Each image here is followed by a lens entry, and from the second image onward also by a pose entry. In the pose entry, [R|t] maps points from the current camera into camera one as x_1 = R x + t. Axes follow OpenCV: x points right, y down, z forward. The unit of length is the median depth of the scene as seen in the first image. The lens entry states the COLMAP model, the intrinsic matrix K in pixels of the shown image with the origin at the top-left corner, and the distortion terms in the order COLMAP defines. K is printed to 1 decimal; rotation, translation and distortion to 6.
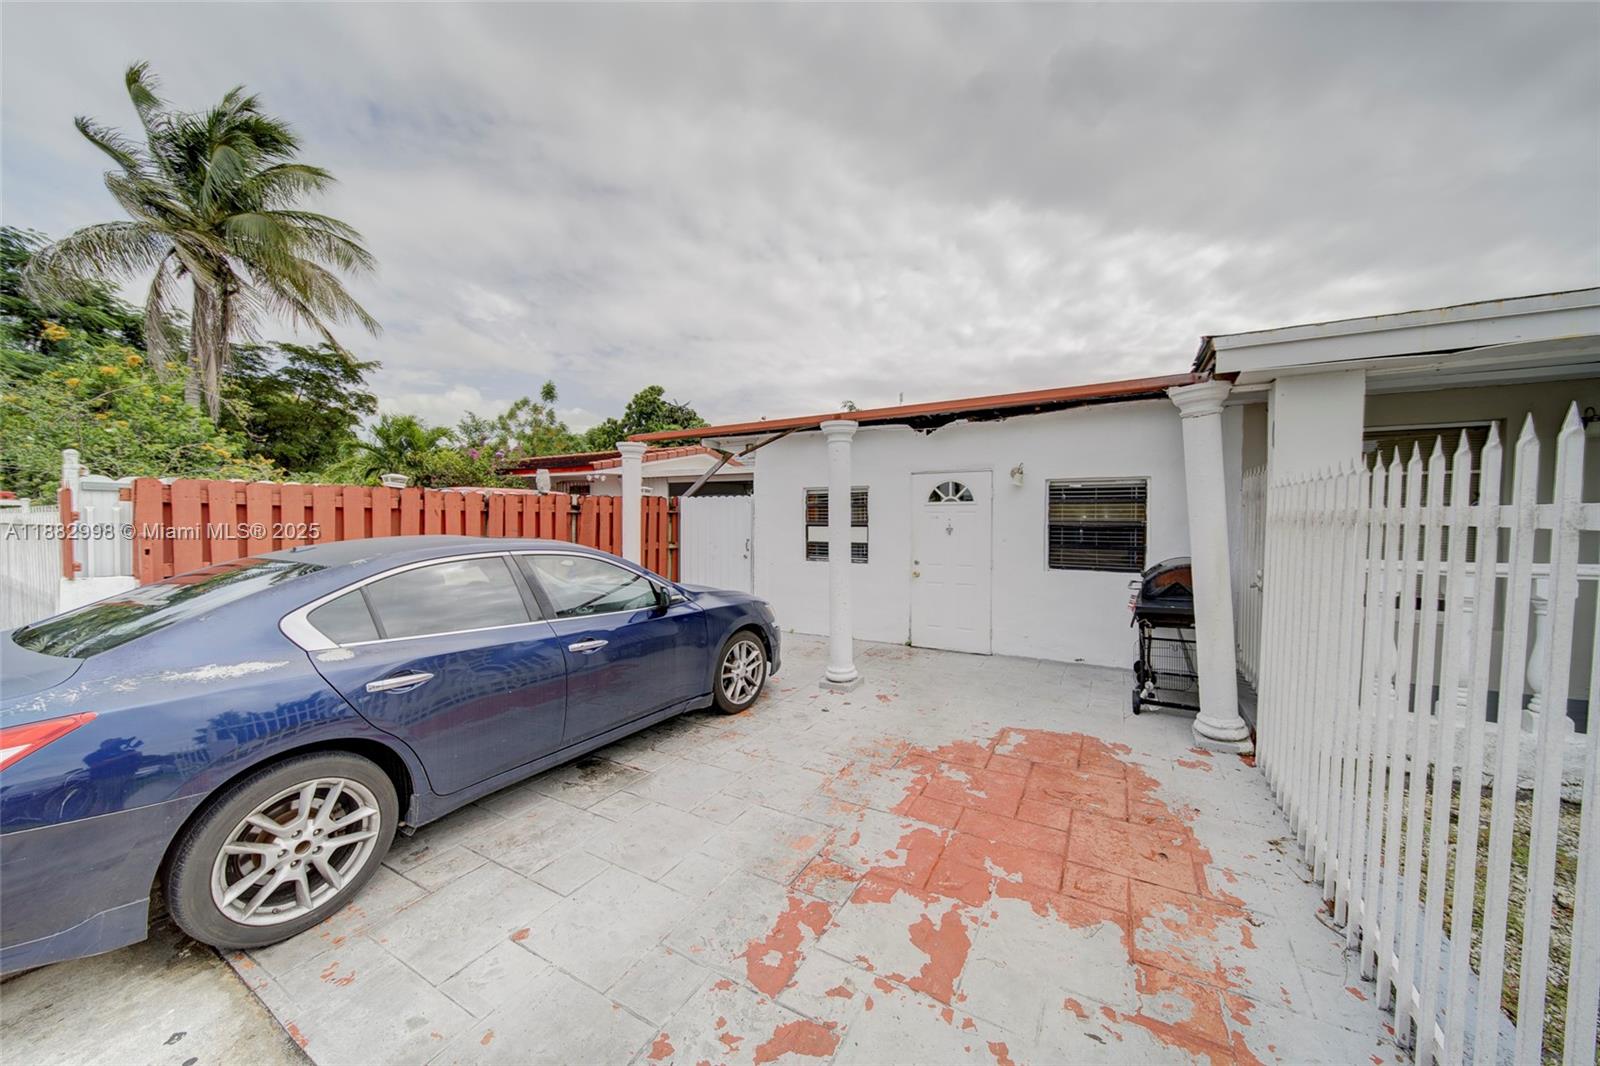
lens RADIAL K [[546.6, 0, 800.0], [0, 546.6, 533.0], [0, 0, 1]] dist [0.000578, -0.000010]
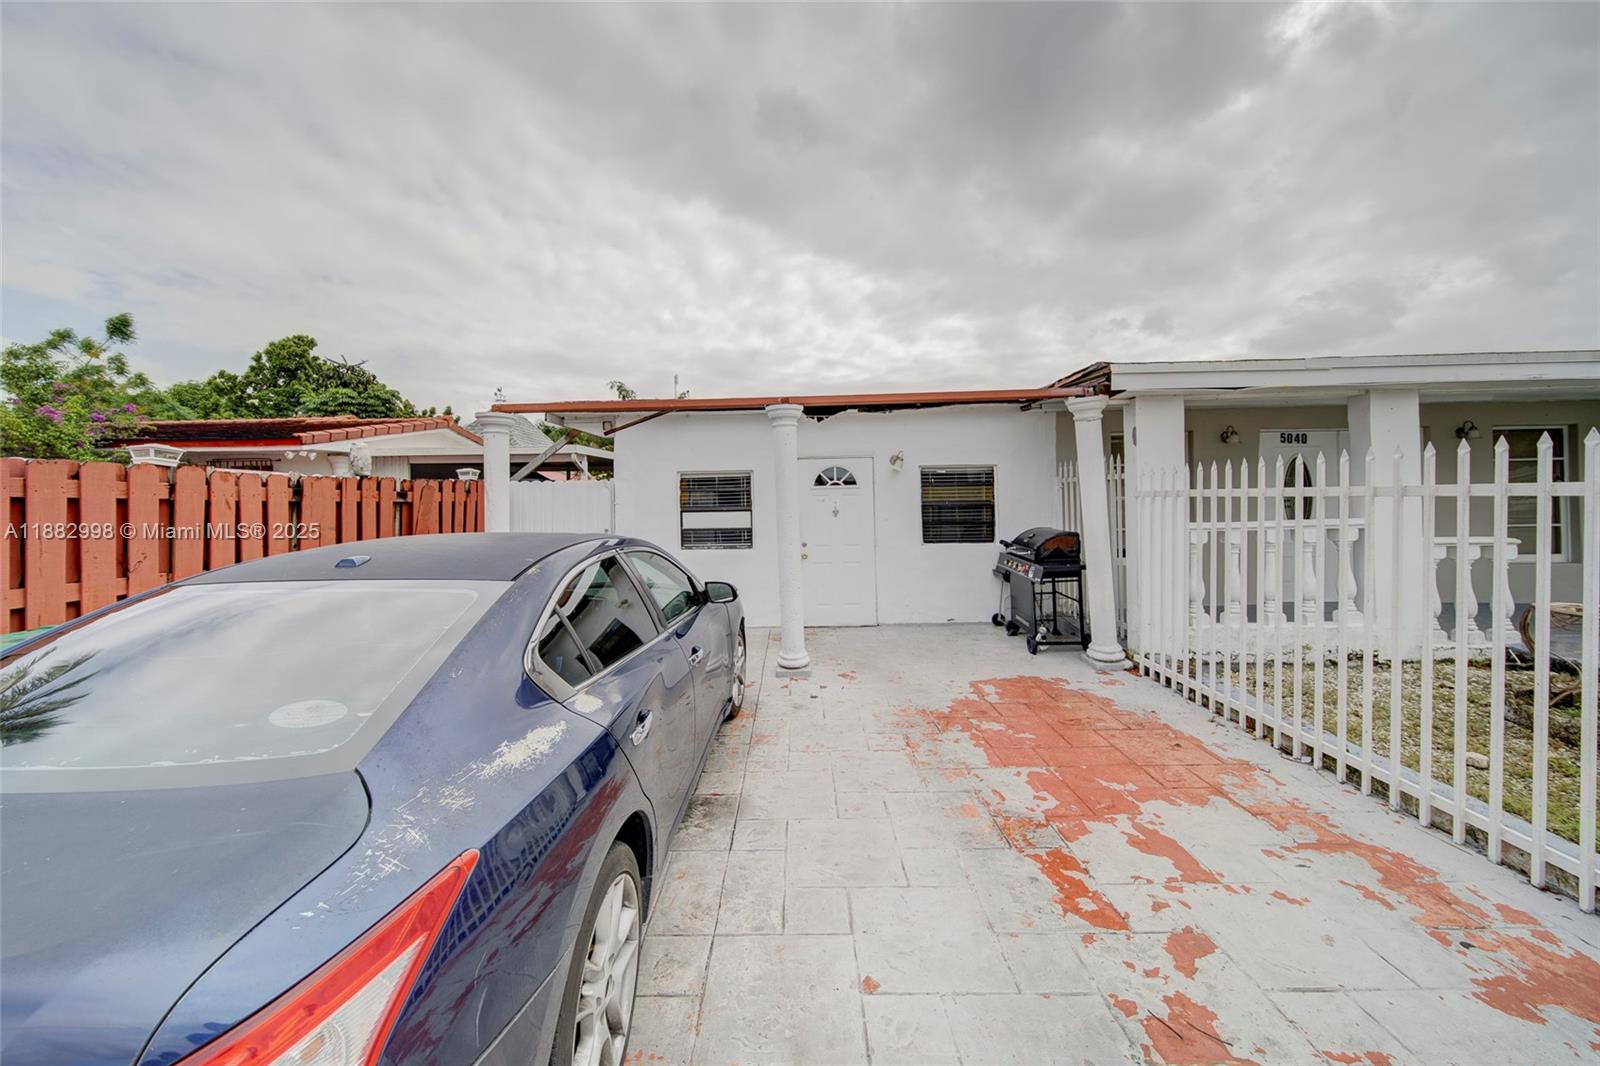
lens RADIAL K [[569.5, 0, 772.2], [0, 569.5, 488.3], [0, 0, 1]] dist [0.003620, 0.000134]
pose [[0.883005, -0.005958, 0.469325, -0.346293], [0.031776, 0.998384, -0.047111, -0.003143], [-0.468286, 0.056513, 0.881768, 0.076191]]
